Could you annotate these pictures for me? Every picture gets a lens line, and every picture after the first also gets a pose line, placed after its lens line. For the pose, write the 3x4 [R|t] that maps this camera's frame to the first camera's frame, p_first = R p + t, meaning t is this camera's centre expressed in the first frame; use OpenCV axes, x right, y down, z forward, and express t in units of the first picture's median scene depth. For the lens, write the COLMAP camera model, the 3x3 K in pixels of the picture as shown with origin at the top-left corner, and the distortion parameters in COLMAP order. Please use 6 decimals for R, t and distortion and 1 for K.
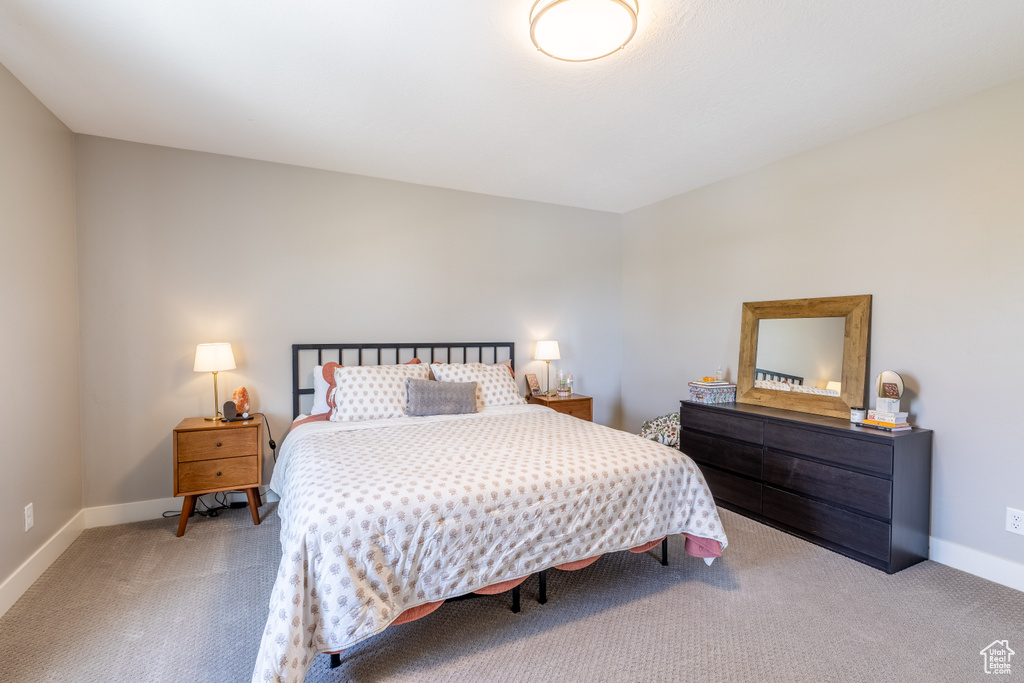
lens RADIAL K [[476.2, 0, 494.5], [0, 476.2, 342.6], [0, 0, 1]] dist [-0.002133, 0.000038]
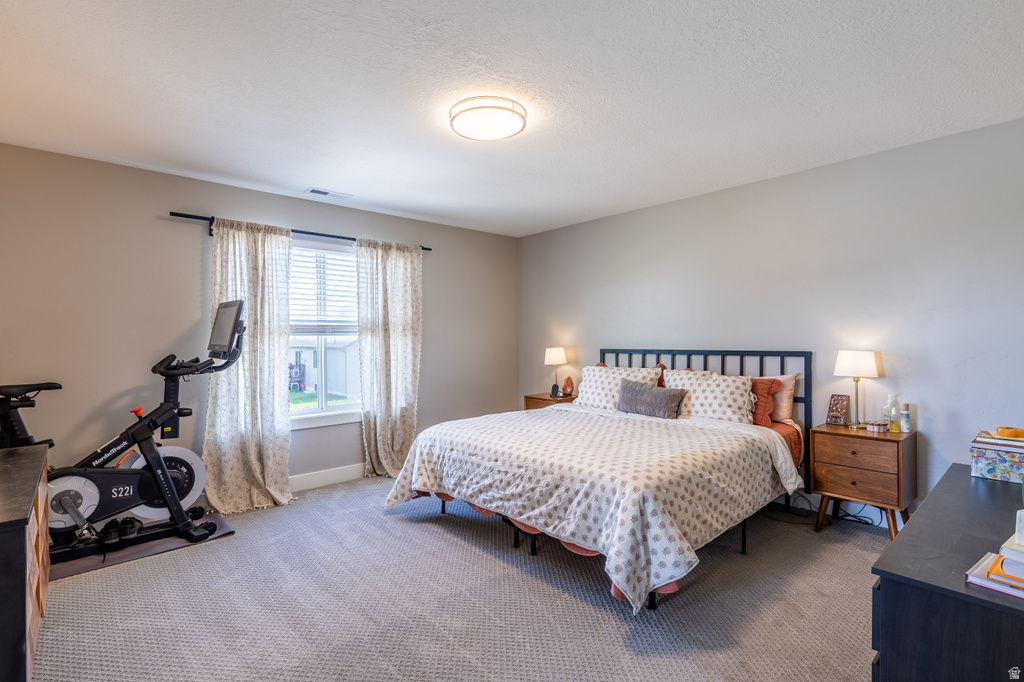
lens RADIAL K [[476.2, 0, 494.5], [0, 476.2, 342.1], [0, 0, 1]] dist [-0.002133, 0.000038]
pose [[0.247837, 0.001265, -0.968801, 1.324037], [-0.013156, 0.999911, -0.002060, -0.015199], [0.968712, 0.013256, 0.247832, 0.588820]]
